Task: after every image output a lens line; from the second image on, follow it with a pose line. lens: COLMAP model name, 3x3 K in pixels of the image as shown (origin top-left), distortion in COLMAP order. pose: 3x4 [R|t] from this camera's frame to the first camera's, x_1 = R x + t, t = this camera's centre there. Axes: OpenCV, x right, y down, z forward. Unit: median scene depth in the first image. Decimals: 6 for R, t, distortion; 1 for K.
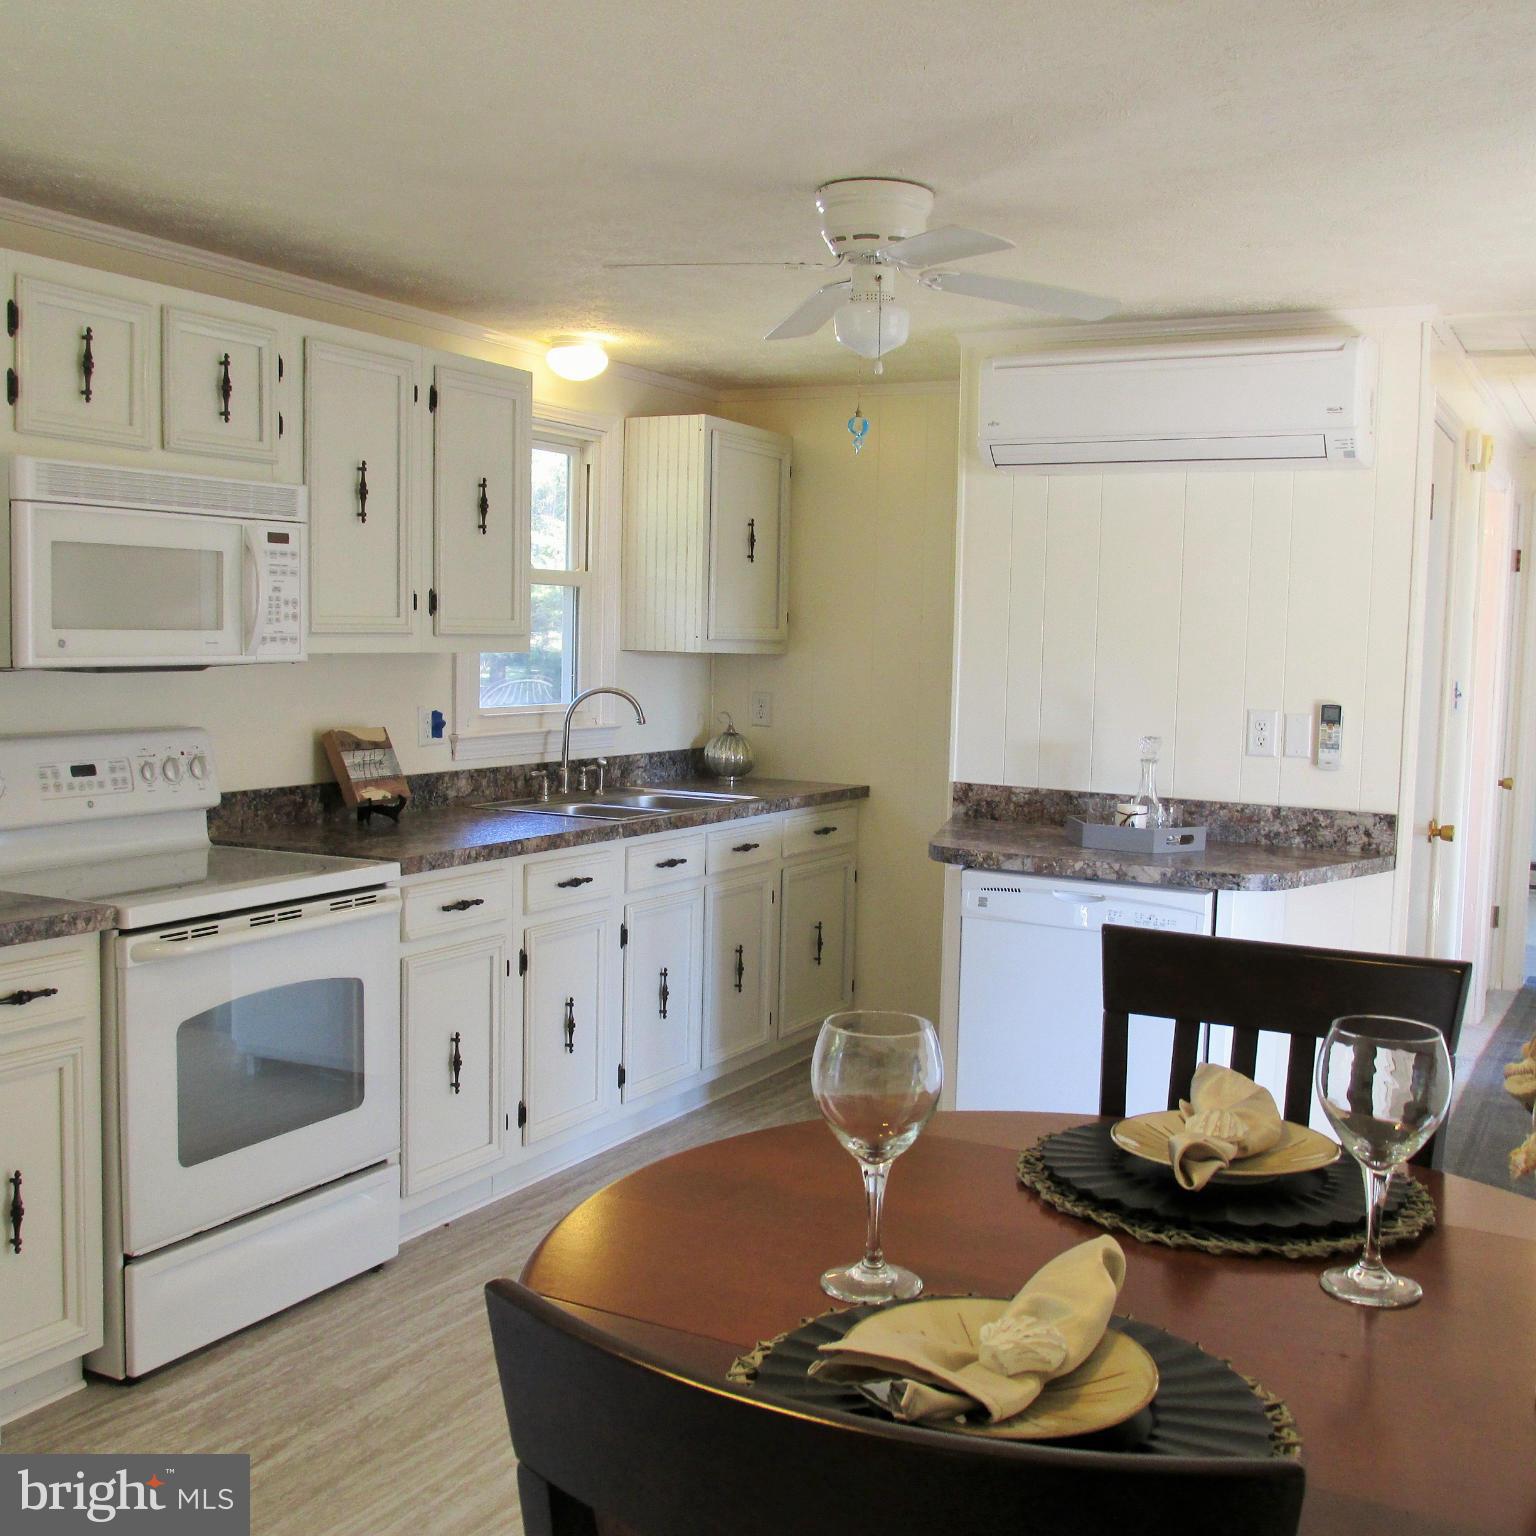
lens RADIAL K [[1694.5, 0, 788.1], [0, 1694.5, 772.0], [0, 0, 1]] dist [-0.055838, 0.019461]
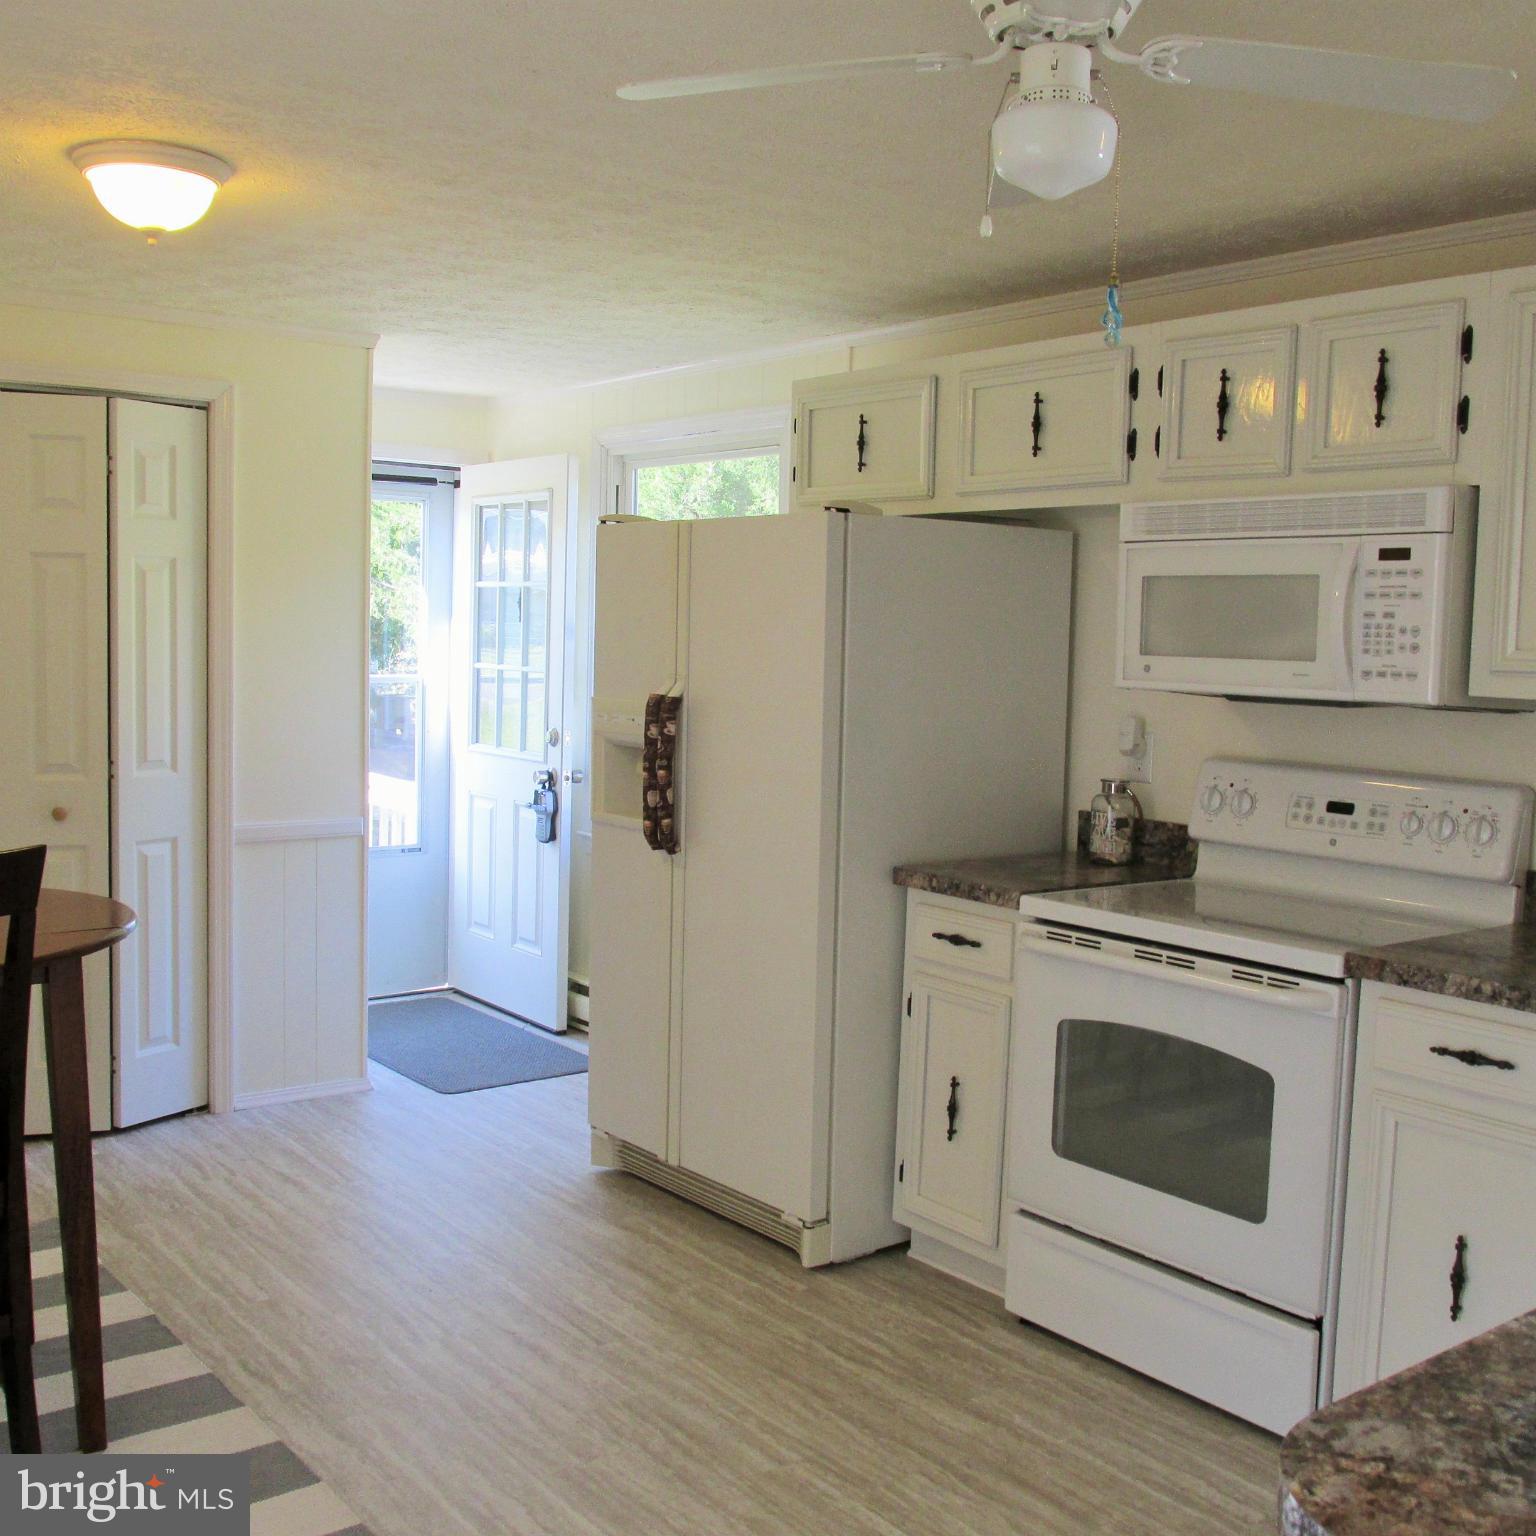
lens RADIAL K [[1694.5, 0, 788.1], [0, 1694.5, 772.0], [0, 0, 1]] dist [-0.055838, 0.019461]
pose [[-0.409748, 0.045144, -0.911081, 0.607657], [-0.111663, 0.988781, 0.099213, -0.083371], [0.905339, 0.142386, -0.400110, 1.109274]]
